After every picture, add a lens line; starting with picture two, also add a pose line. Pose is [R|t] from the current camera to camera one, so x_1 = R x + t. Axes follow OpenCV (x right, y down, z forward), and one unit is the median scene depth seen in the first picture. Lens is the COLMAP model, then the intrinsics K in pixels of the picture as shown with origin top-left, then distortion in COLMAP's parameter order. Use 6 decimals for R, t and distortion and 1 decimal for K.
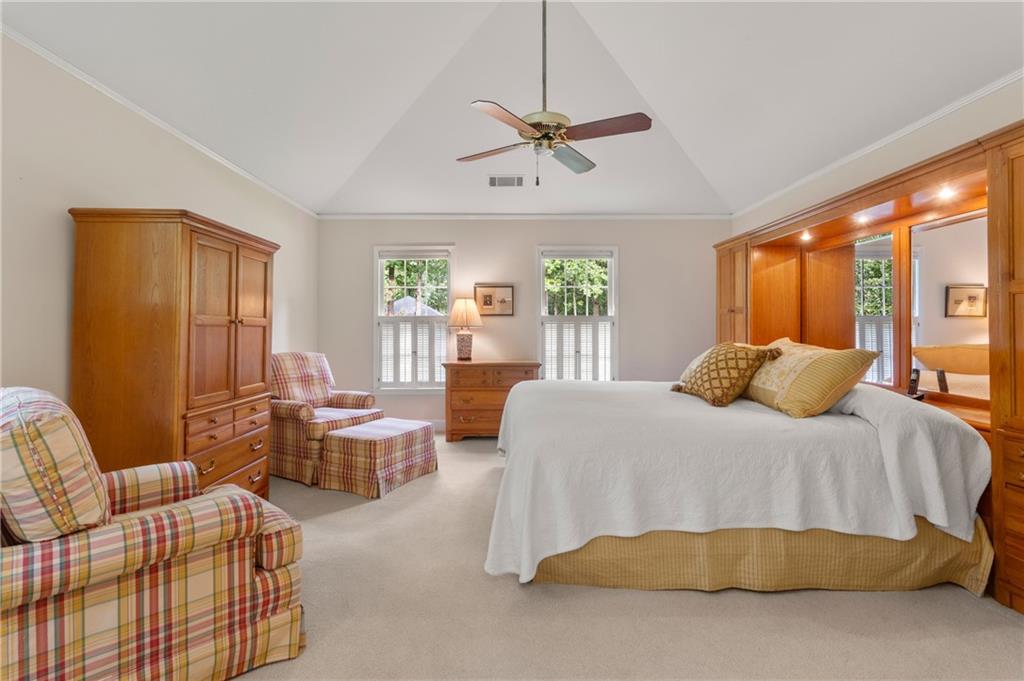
lens RADIAL K [[487.3, 0, 485.1], [0, 487.3, 325.7], [0, 0, 1]] dist [-0.003867, 0.000842]
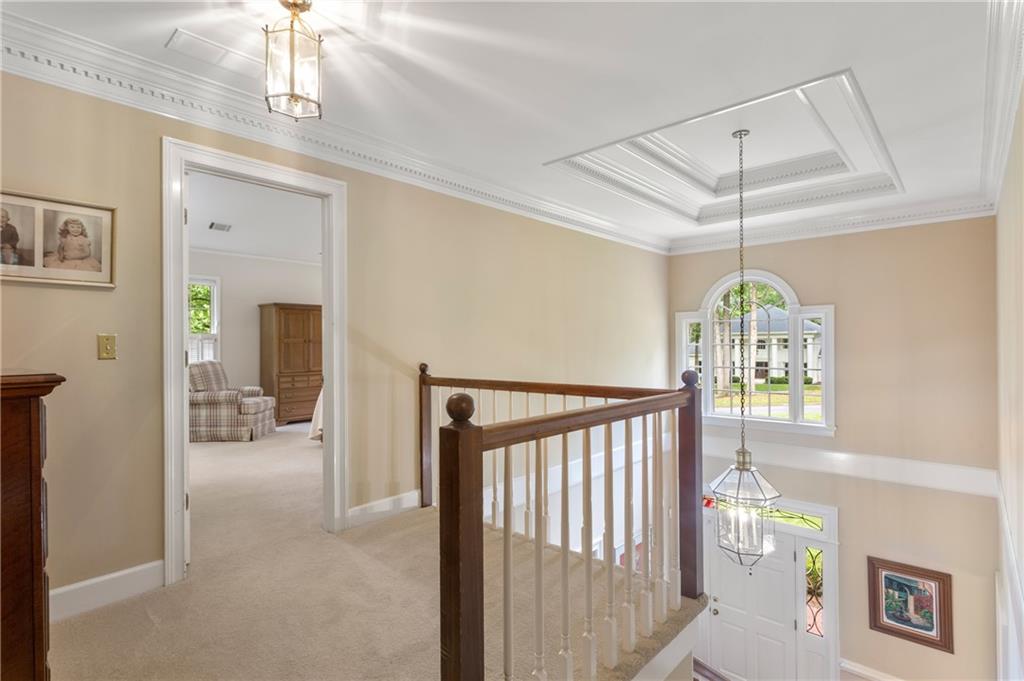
lens RADIAL K [[487.3, 0, 508.2], [0, 487.3, 342.9], [0, 0, 1]] dist [-0.003867, 0.000842]
pose [[0.755630, -0.005859, -0.654973, 1.448217], [0.011983, 0.999916, 0.004880, 0.000163], [0.654889, -0.011536, 0.755637, -0.167753]]
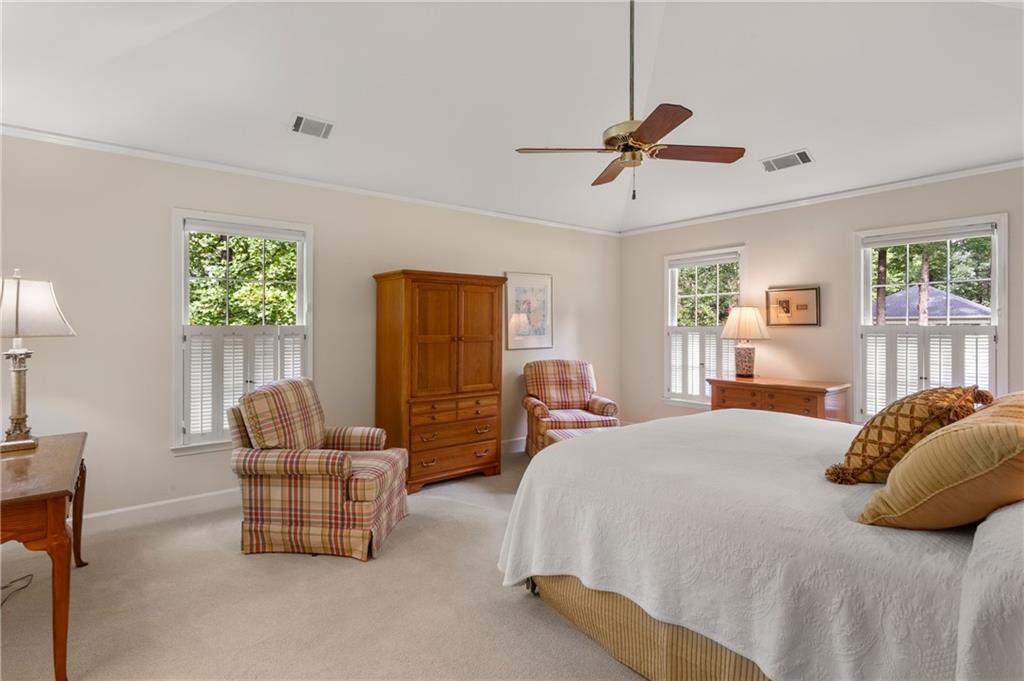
lens RADIAL K [[487.3, 0, 503.2], [0, 487.3, 326.0], [0, 0, 1]] dist [-0.003867, 0.000842]
pose [[0.631226, -0.001820, -0.775597, 0.507438], [0.007457, 0.999965, 0.003722, -0.038273], [0.775563, -0.008133, 0.631217, 0.161323]]
